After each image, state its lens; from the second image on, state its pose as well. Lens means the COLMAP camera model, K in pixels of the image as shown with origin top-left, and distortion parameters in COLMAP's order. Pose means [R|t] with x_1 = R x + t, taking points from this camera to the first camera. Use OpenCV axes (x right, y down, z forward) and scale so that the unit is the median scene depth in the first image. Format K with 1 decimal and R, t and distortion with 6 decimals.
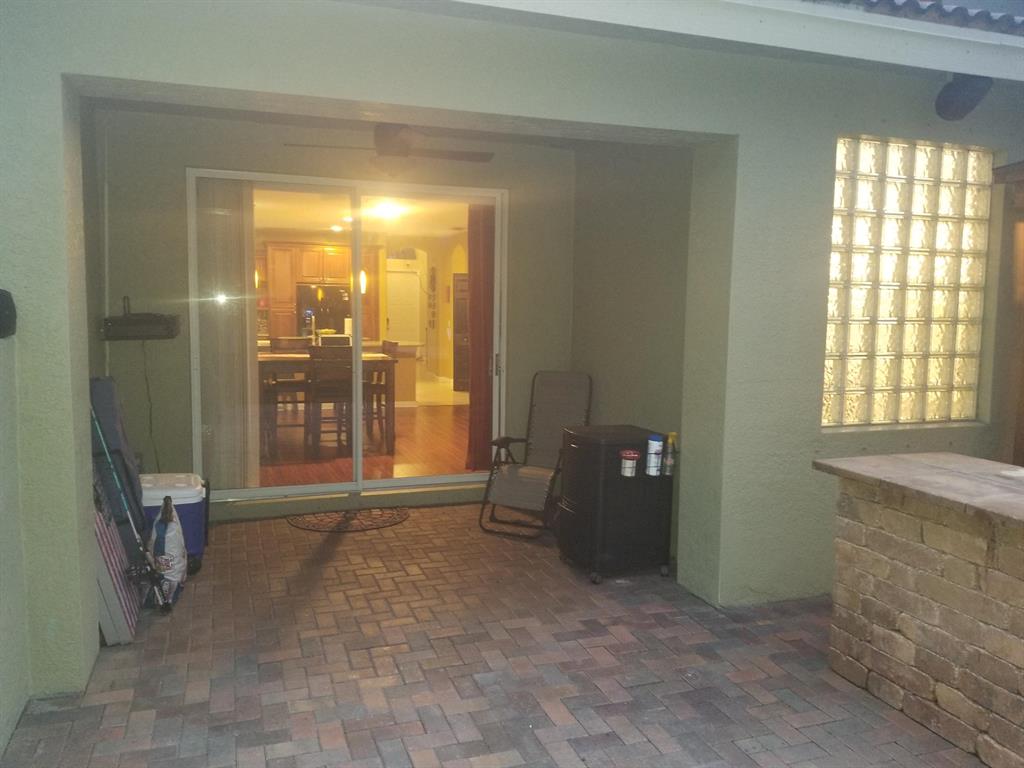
lens RADIAL K [[797.5, 0, 510.8], [0, 797.5, 383.5], [0, 0, 1]] dist [0.059701, -0.101974]
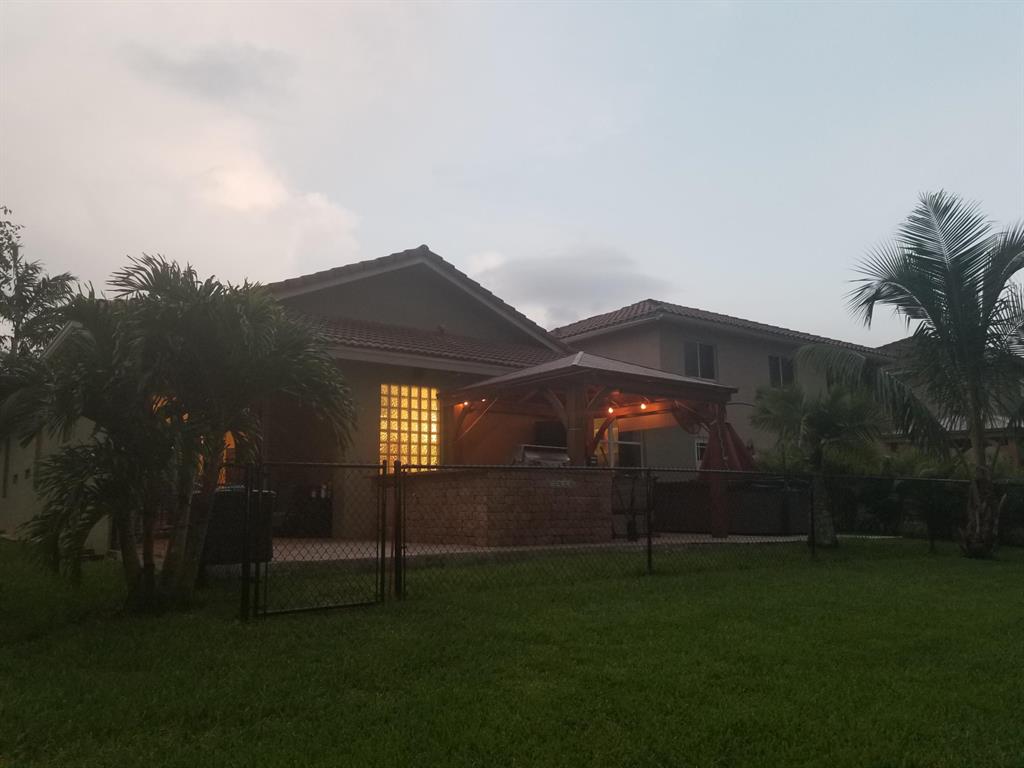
lens RADIAL K [[797.5, 0, 511.5], [0, 797.5, 383.2], [0, 0, 1]] dist [0.059701, -0.101974]
pose [[0.959601, 0.029109, 0.279856, 0.014668], [0.043513, 0.967315, -0.249818, 0.460832], [-0.277981, 0.251903, 0.926969, -1.901042]]
